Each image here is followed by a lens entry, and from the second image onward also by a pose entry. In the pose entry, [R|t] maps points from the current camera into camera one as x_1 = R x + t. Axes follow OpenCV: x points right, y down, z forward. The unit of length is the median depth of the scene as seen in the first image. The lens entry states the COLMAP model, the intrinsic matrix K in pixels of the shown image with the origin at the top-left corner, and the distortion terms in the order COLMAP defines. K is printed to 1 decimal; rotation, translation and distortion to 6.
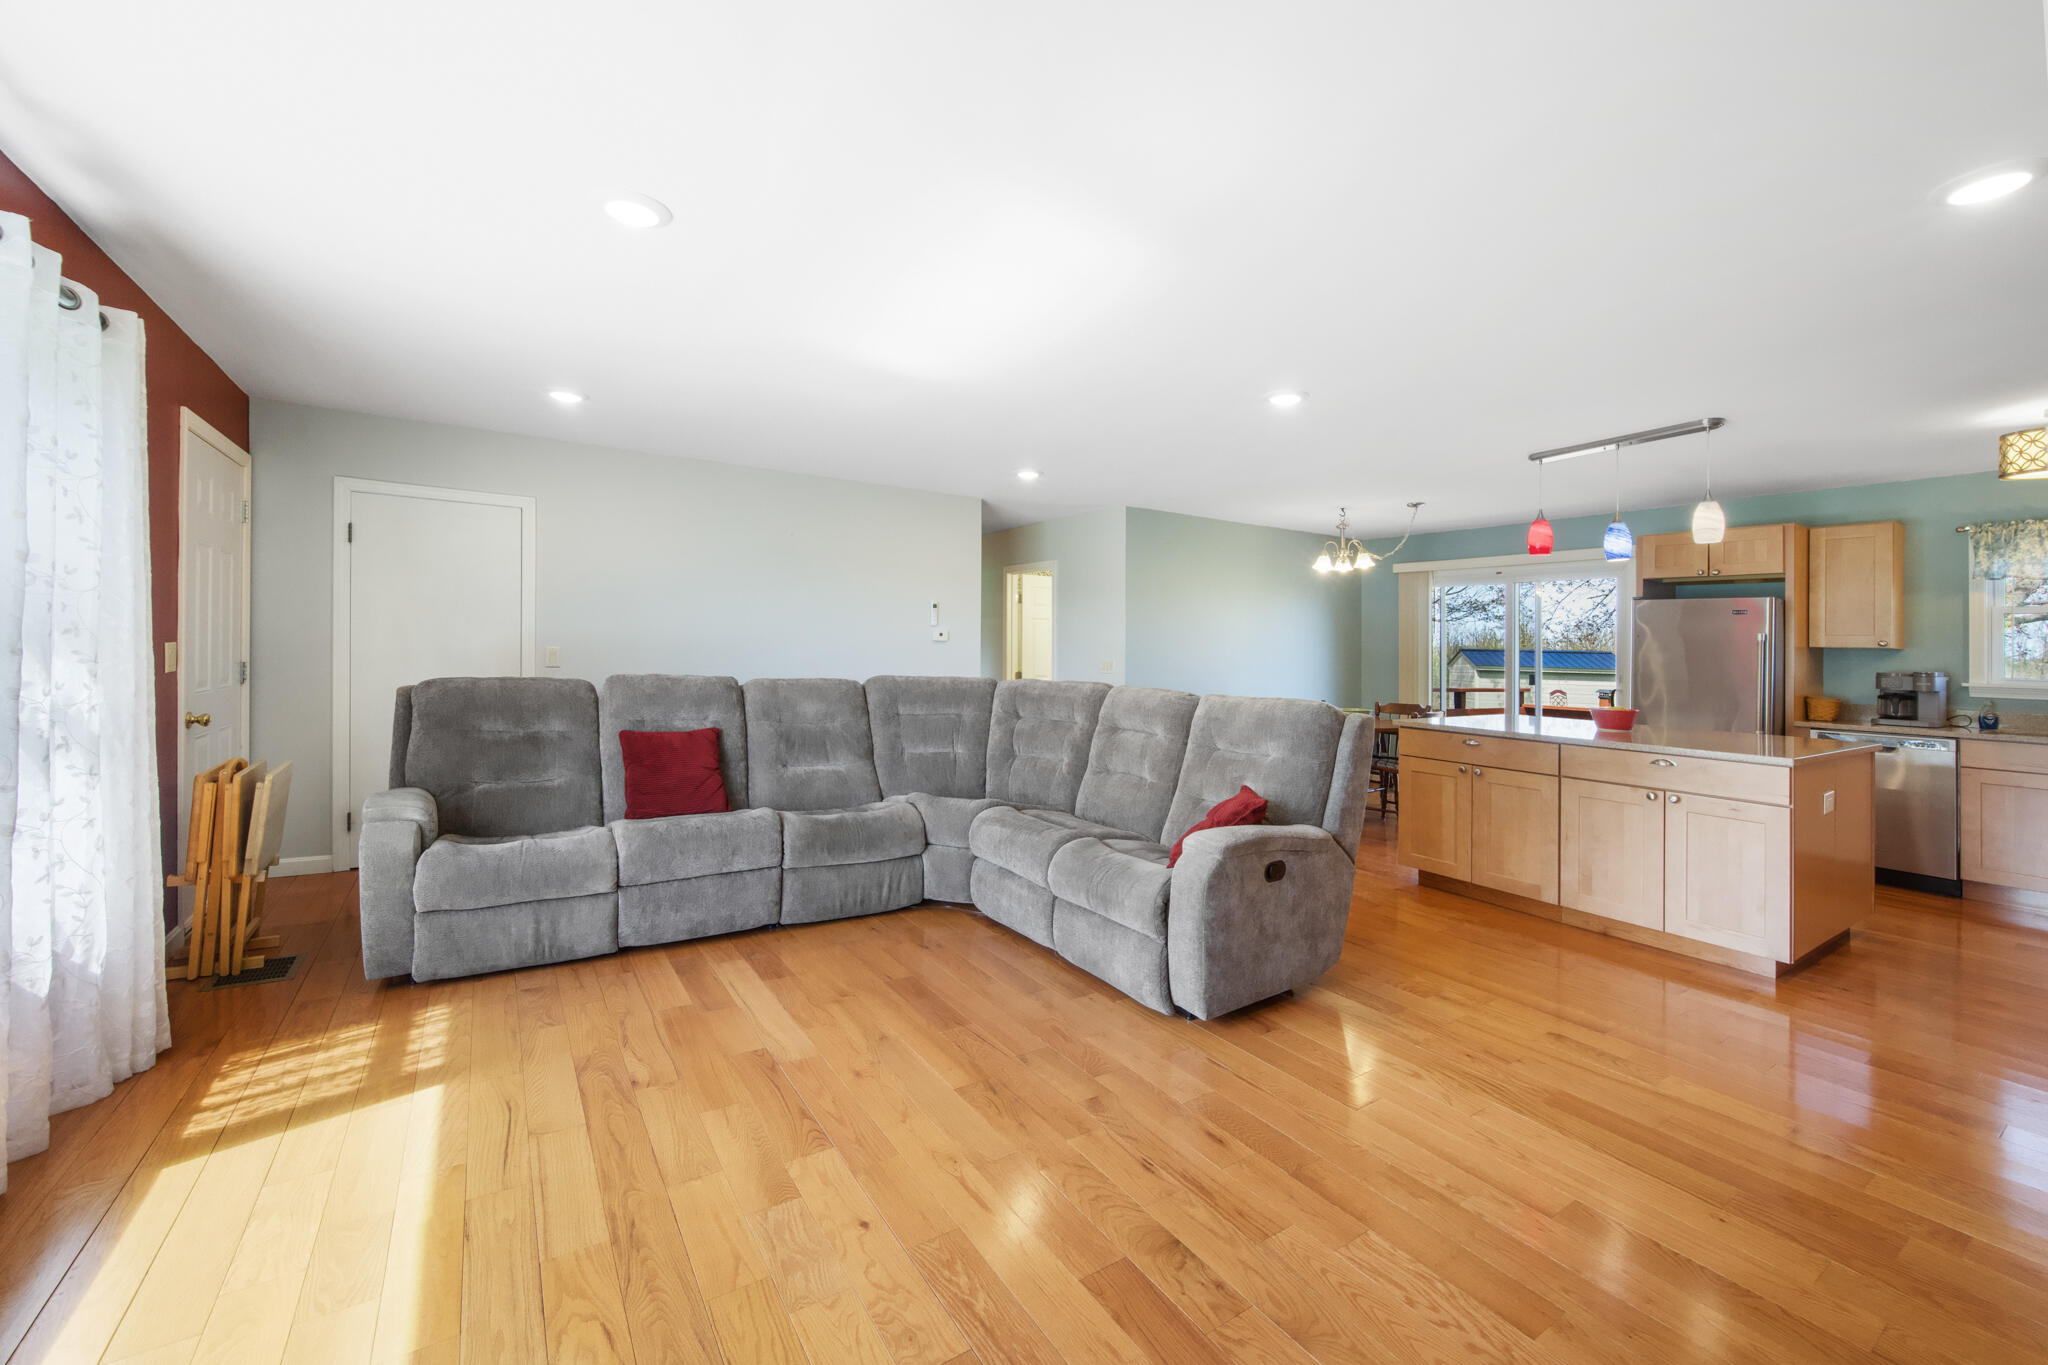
lens RADIAL K [[828.0, 0, 1027.8], [0, 828.0, 631.6], [0, 0, 1]] dist [-0.001202, -0.000016]
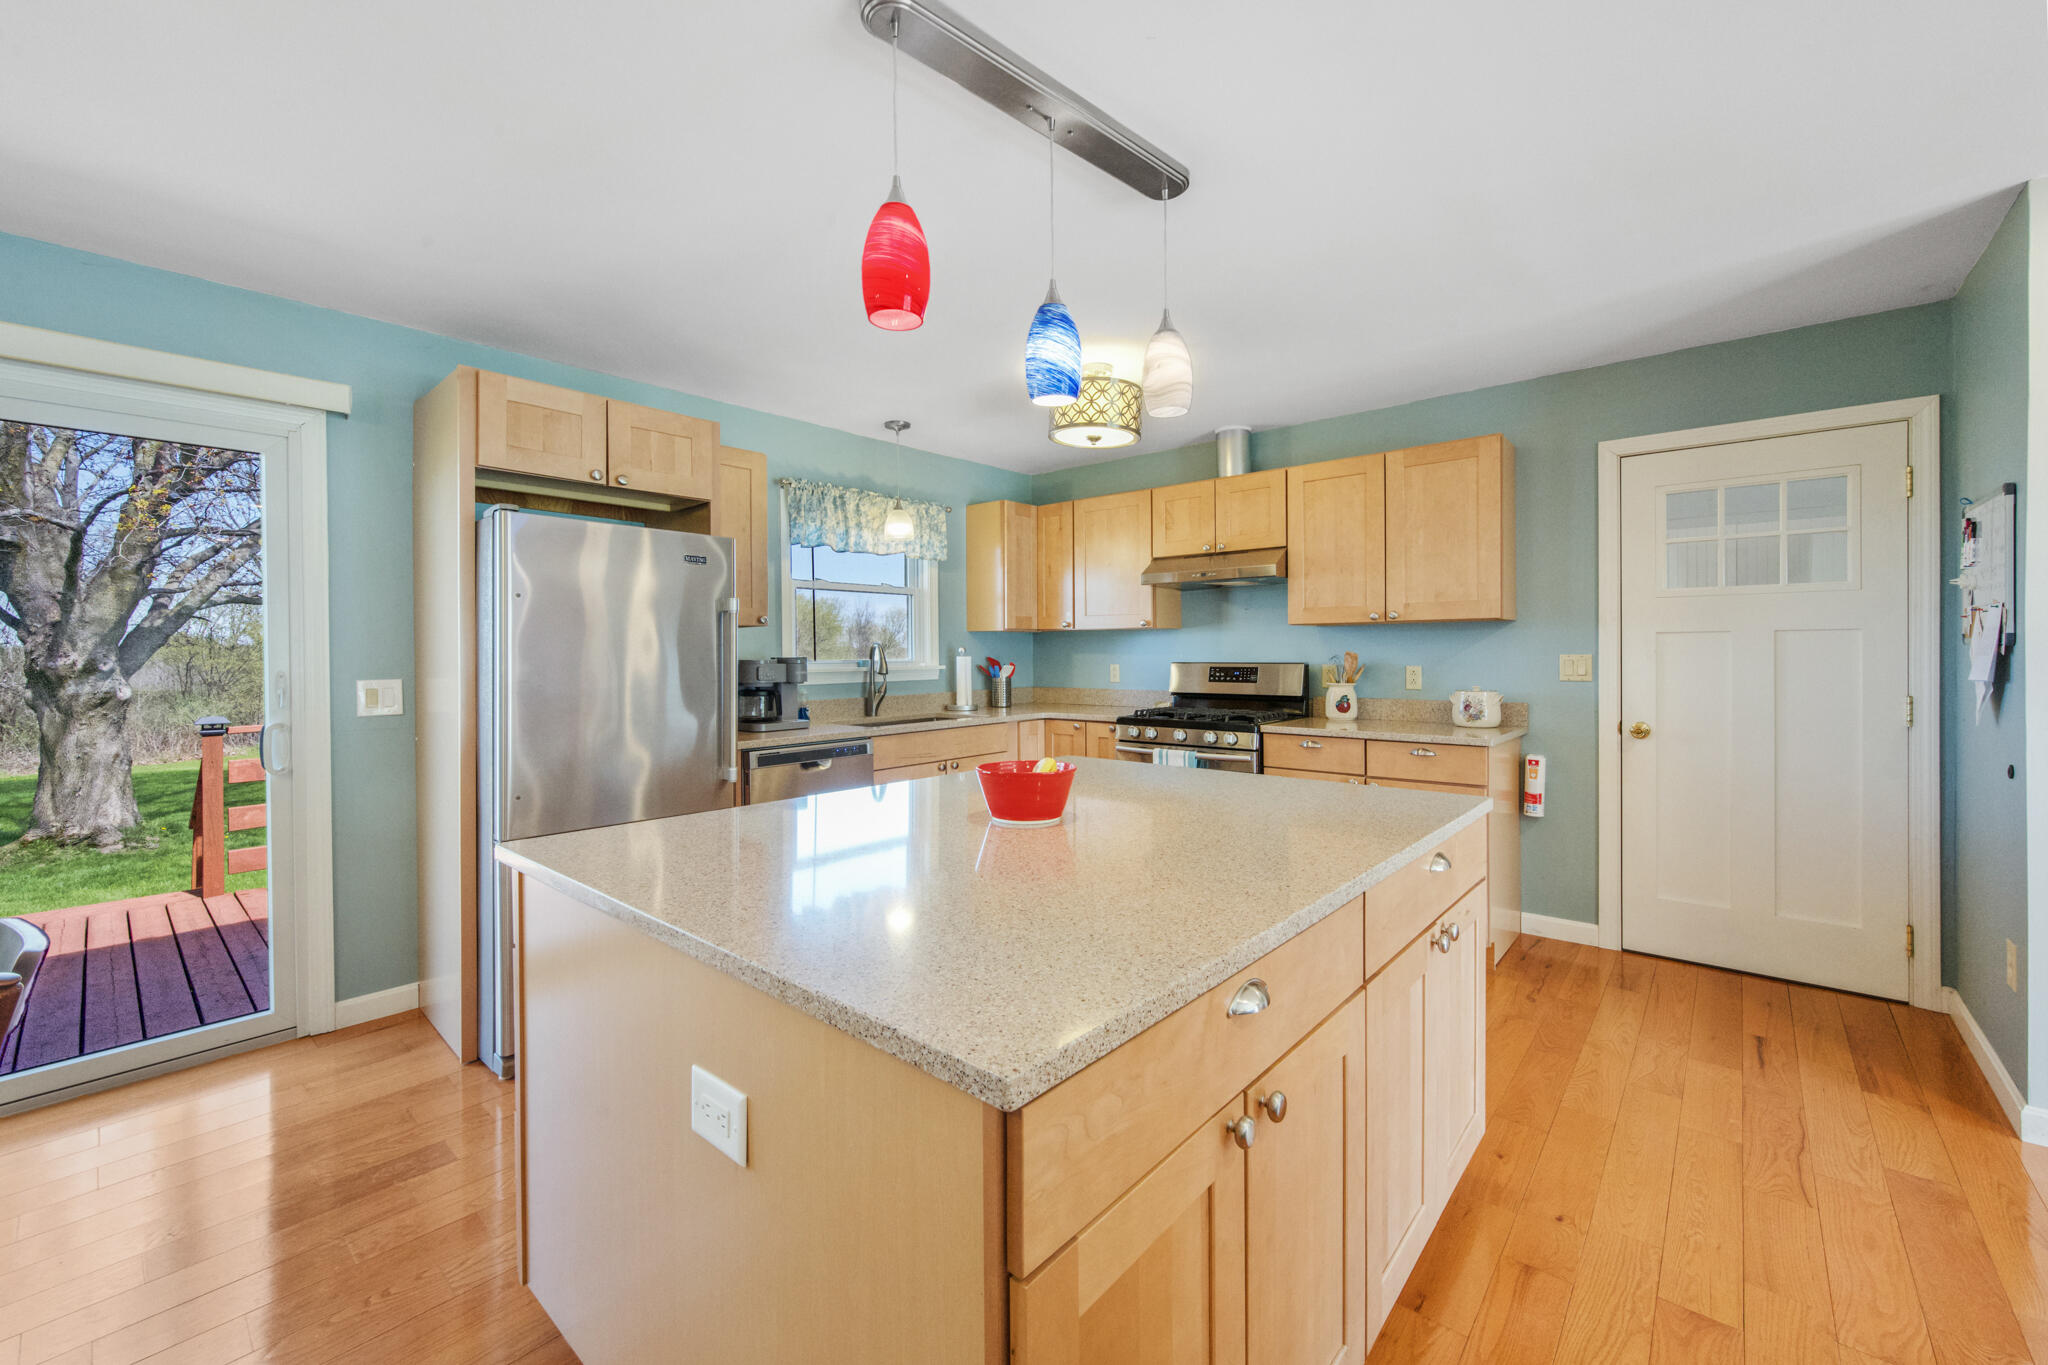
lens RADIAL K [[818.3, 0, 1022.3], [0, 818.3, 653.7], [0, 0, 1]] dist [-0.002624, -0.000450]
pose [[-0.265953, -0.018553, 0.963808, 0.286594], [-0.015343, 0.999770, 0.015012, 0.030416], [-0.963864, -0.010795, -0.266176, 0.984210]]
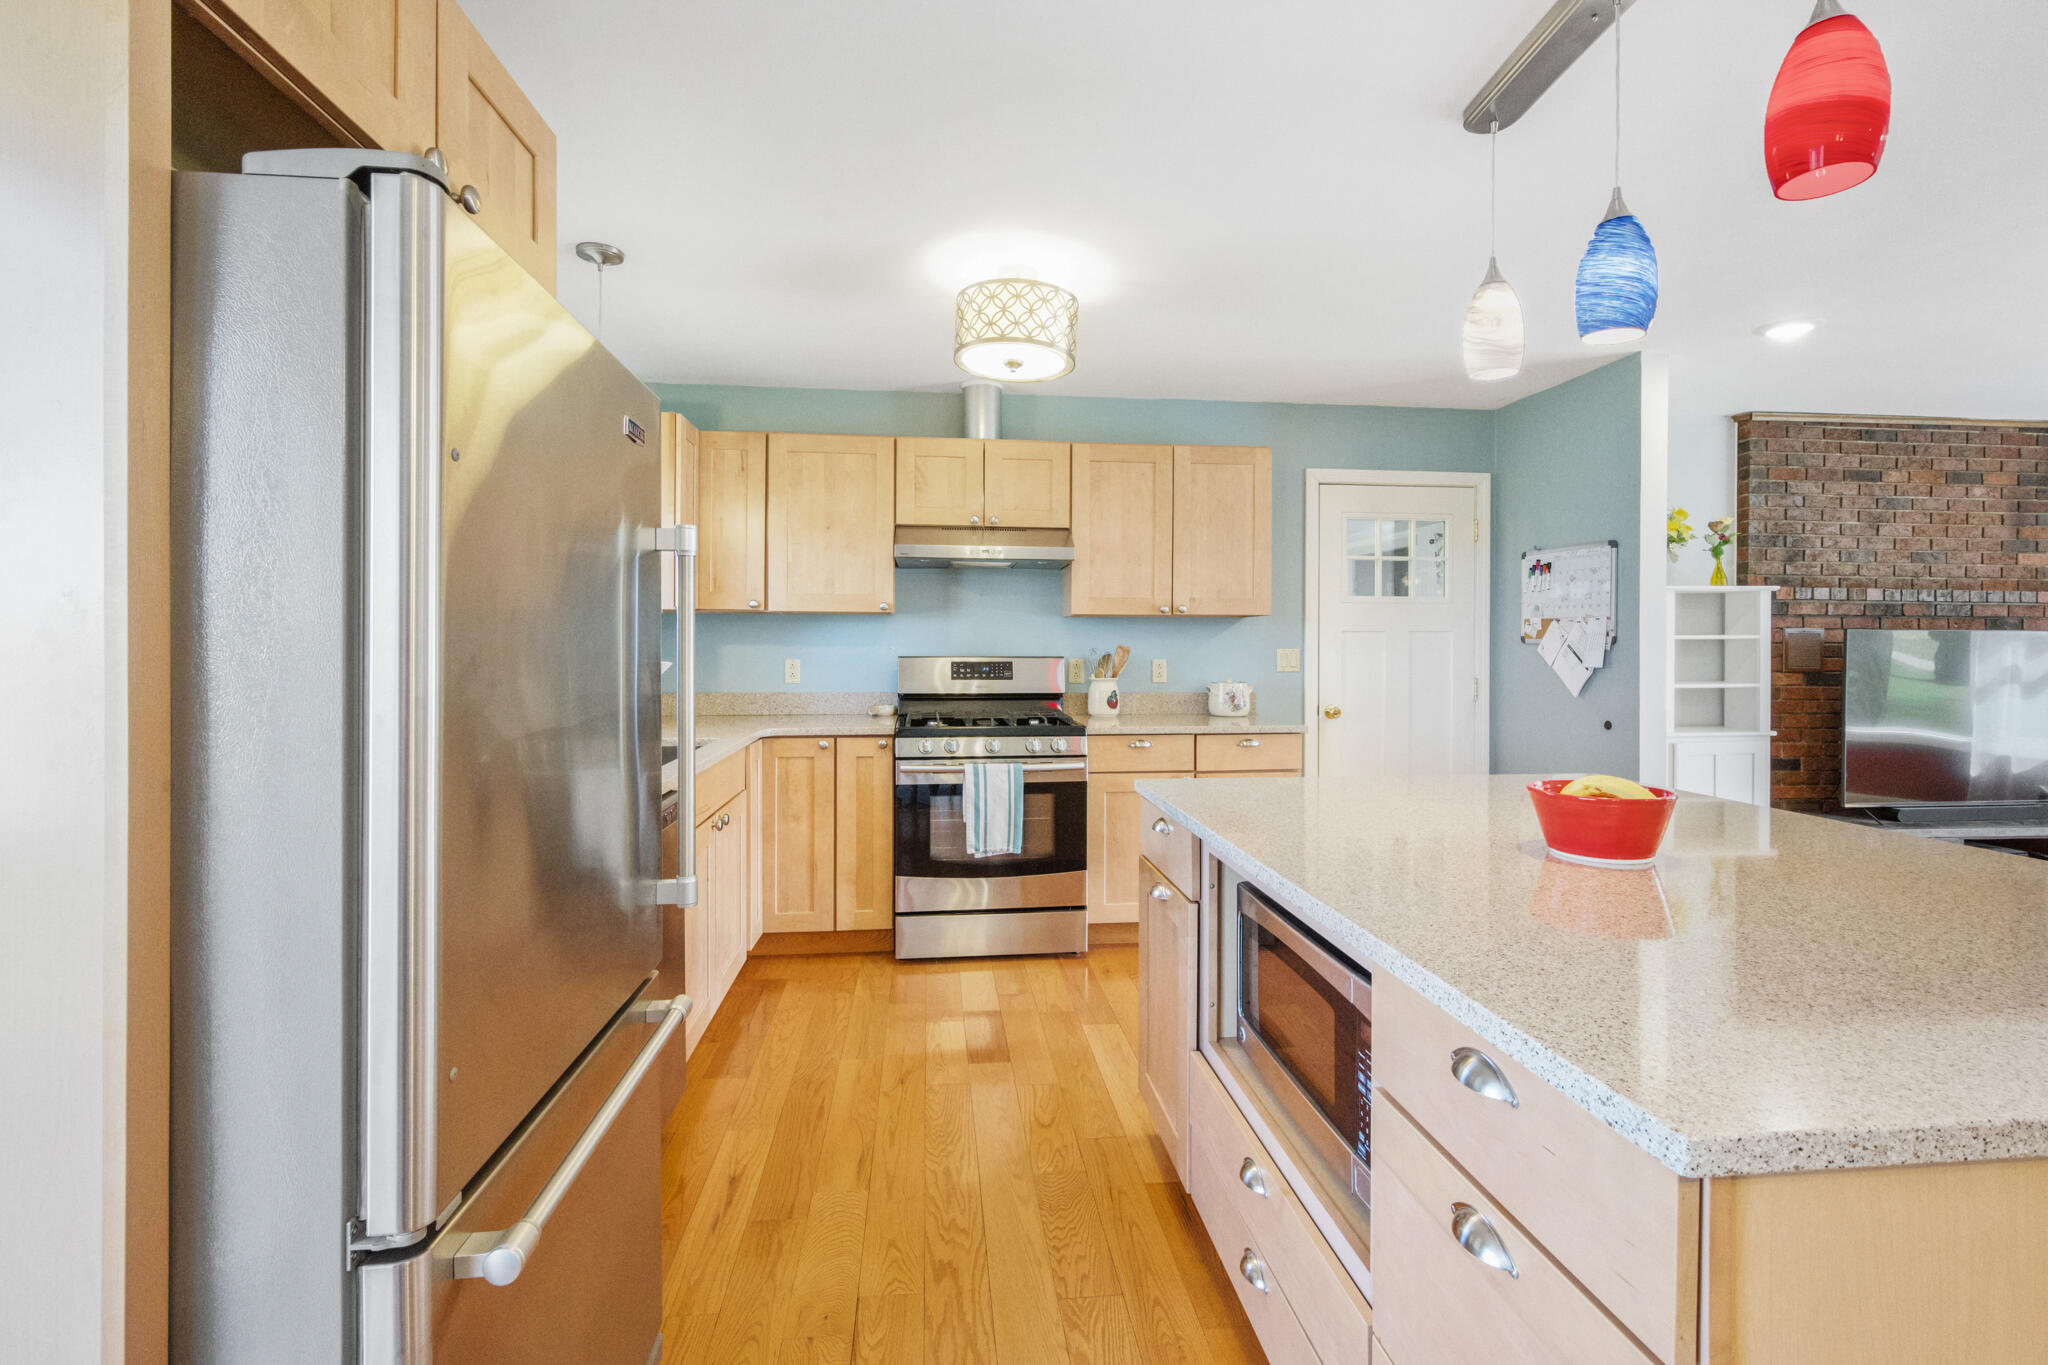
lens RADIAL K [[920.9, 0, 1027.1], [0, 920.9, 647.4], [0, 0, 1]] dist [0.002288, 0.000108]
pose [[-0.888734, -0.021701, 0.457910, 0.647353], [-0.026608, 0.999637, -0.004267, 0.043533], [-0.457651, -0.015976, -0.888988, 1.267047]]
